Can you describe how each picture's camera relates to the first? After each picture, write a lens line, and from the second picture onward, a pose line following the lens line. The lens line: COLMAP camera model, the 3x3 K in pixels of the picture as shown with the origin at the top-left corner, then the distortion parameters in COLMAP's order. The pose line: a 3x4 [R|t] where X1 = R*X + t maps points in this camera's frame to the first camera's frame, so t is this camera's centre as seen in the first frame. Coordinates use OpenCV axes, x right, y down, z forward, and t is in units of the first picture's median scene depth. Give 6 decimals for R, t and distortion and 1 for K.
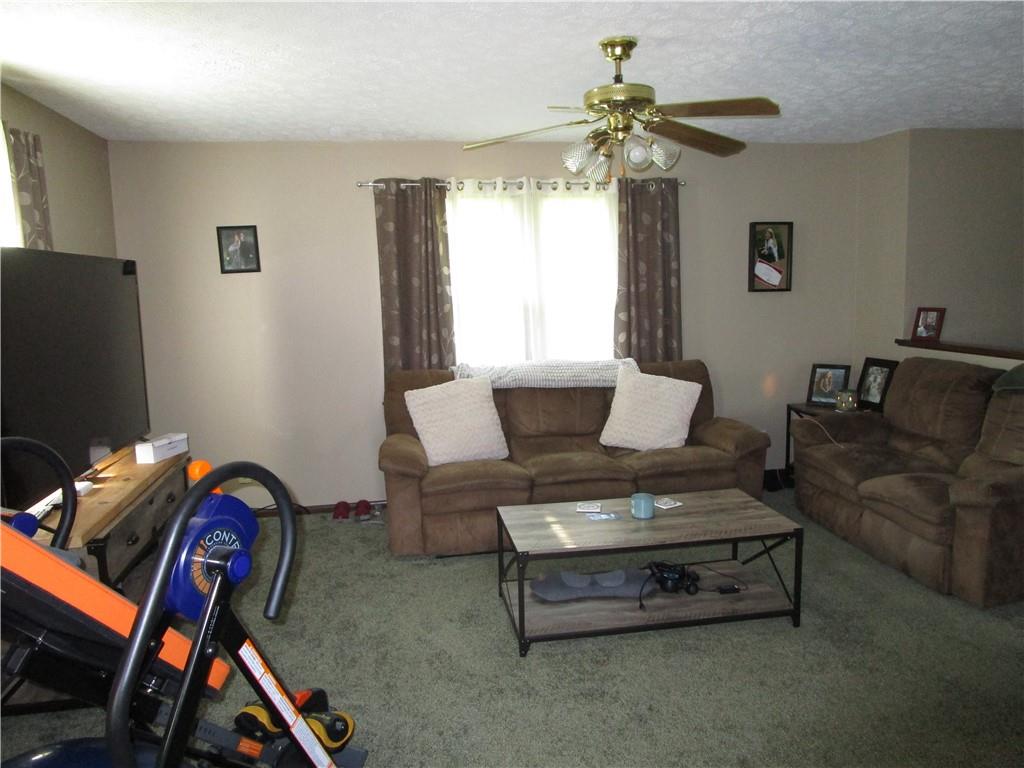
lens RADIAL K [[705.5, 0, 518.9], [0, 705.5, 393.1], [0, 0, 1]] dist [-0.039692, 0.016223]
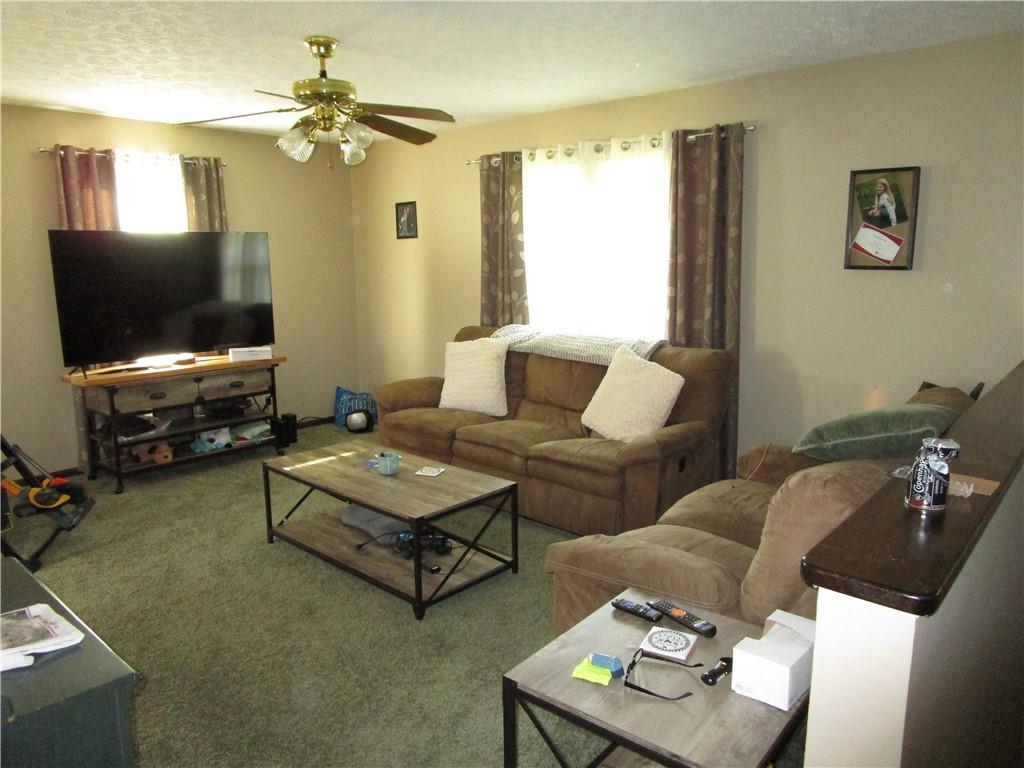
lens RADIAL K [[705.5, 0, 519.5], [0, 705.5, 391.3], [0, 0, 1]] dist [-0.039692, 0.016223]
pose [[0.636570, 0.167894, -0.752722, 0.776206], [-0.130819, 0.985379, 0.109155, -0.063266], [0.760043, 0.028986, 0.649226, 0.325900]]
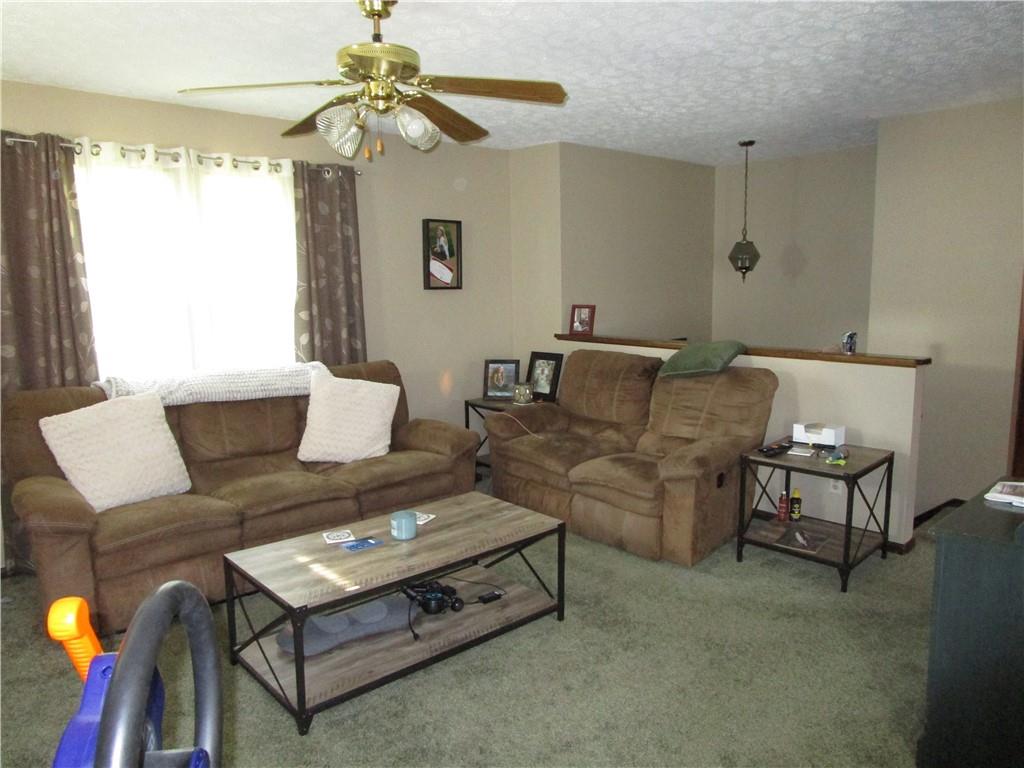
lens RADIAL K [[705.5, 0, 497.3], [0, 705.5, 391.2], [0, 0, 1]] dist [-0.039692, 0.016223]
pose [[0.849812, -0.062634, 0.523351, -0.129562], [0.064458, 0.997811, 0.014750, -0.011006], [-0.523129, 0.021200, 0.851990, 0.121961]]
